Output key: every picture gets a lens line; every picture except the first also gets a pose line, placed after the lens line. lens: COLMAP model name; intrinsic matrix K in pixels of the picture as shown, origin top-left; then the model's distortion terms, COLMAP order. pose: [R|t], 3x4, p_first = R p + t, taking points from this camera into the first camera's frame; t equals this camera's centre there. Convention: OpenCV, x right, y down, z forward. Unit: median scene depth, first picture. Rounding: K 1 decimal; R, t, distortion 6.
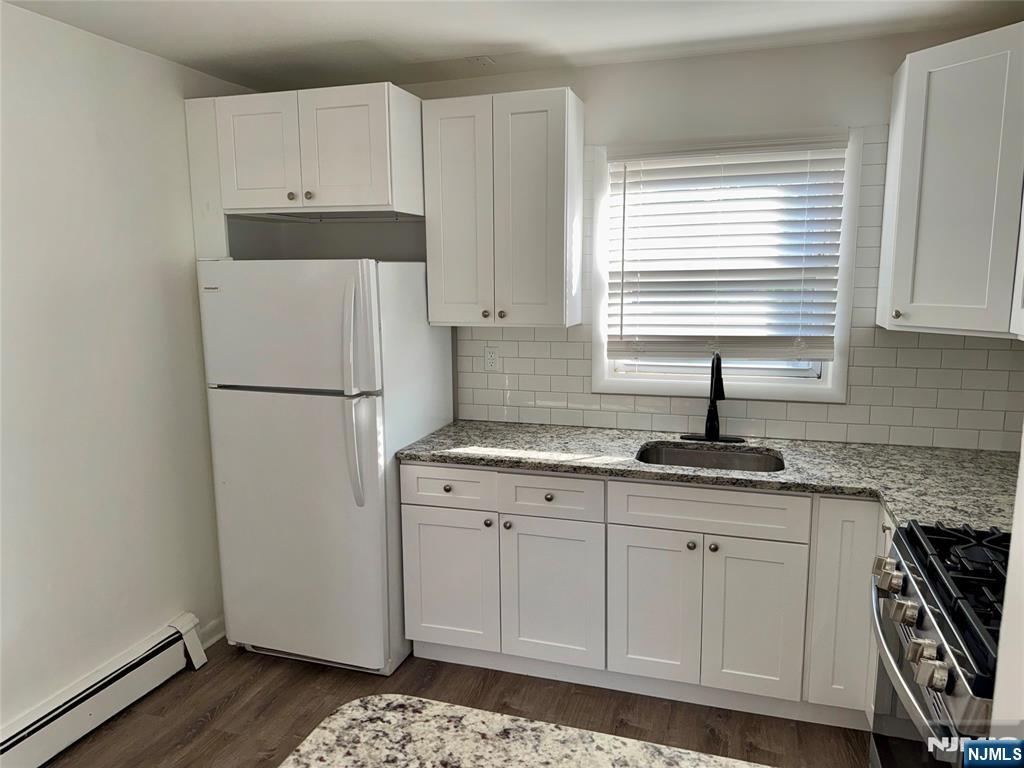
lens RADIAL K [[730.0, 0, 515.1], [0, 730.0, 388.1], [0, 0, 1]] dist [0.129761, -0.151453]
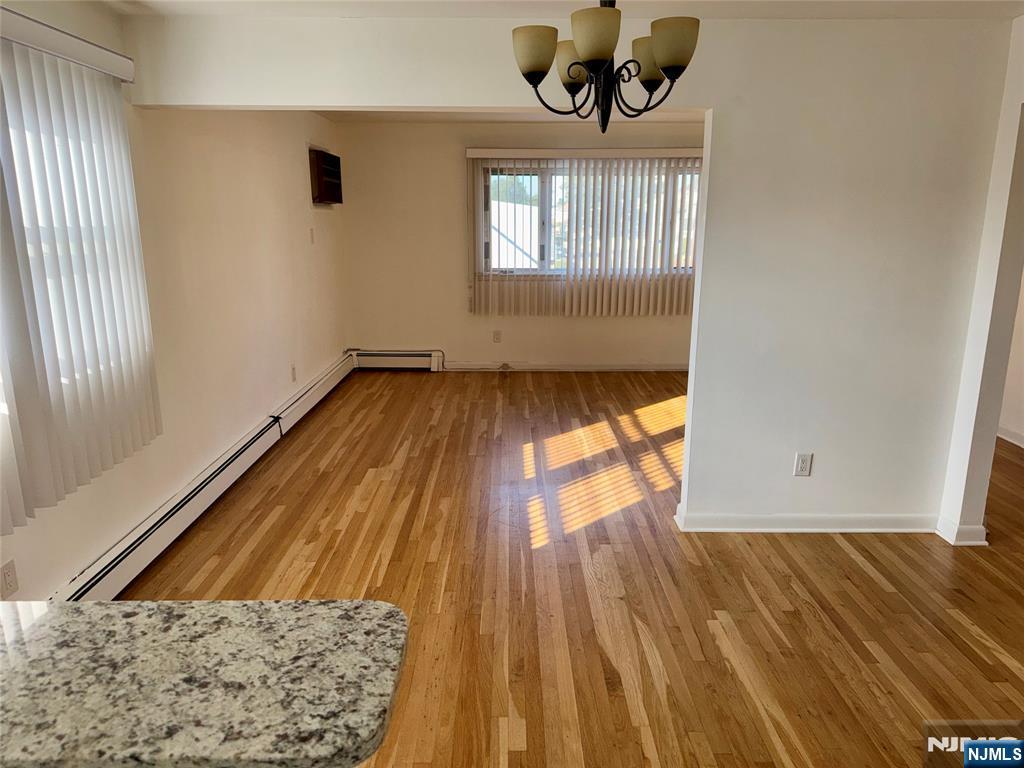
lens RADIAL K [[730.0, 0, 515.1], [0, 730.0, 388.1], [0, 0, 1]] dist [0.129761, -0.151453]
pose [[-0.951550, 0.075374, -0.298114, -0.059209], [-0.044645, 0.925354, 0.376466, -0.095173], [0.304237, 0.371535, -0.877155, 0.621911]]
